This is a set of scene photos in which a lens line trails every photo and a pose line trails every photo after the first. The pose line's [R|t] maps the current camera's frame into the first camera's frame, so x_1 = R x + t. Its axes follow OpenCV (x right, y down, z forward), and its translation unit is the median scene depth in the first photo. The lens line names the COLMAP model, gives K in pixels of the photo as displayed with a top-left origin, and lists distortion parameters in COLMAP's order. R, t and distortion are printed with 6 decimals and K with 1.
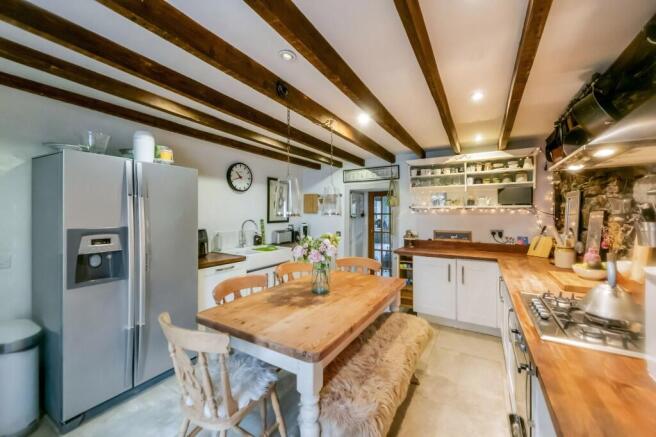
lens RADIAL K [[261.5, 0, 329.4], [0, 261.5, 214.3], [0, 0, 1]] dist [-0.000300, -0.000050]
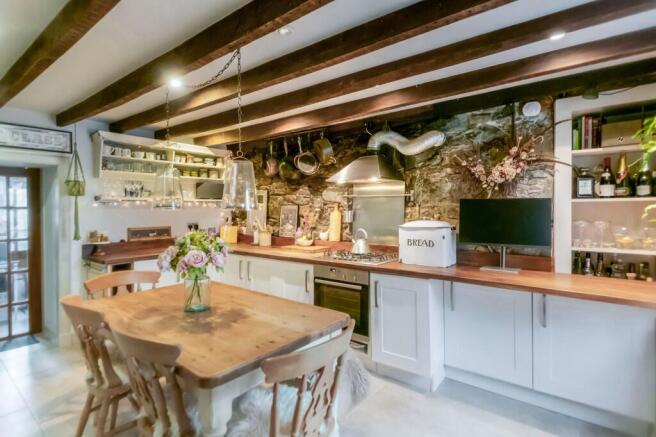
lens RADIAL K [[337.6, 0, 328.8], [0, 337.6, 211.5], [0, 0, 1]] dist [0.000515, 0.000261]
pose [[0.146596, -0.010565, 0.989140, -0.564746], [0.003663, 0.999942, 0.010137, 0.003336], [-0.989190, 0.002137, 0.146626, 0.289881]]
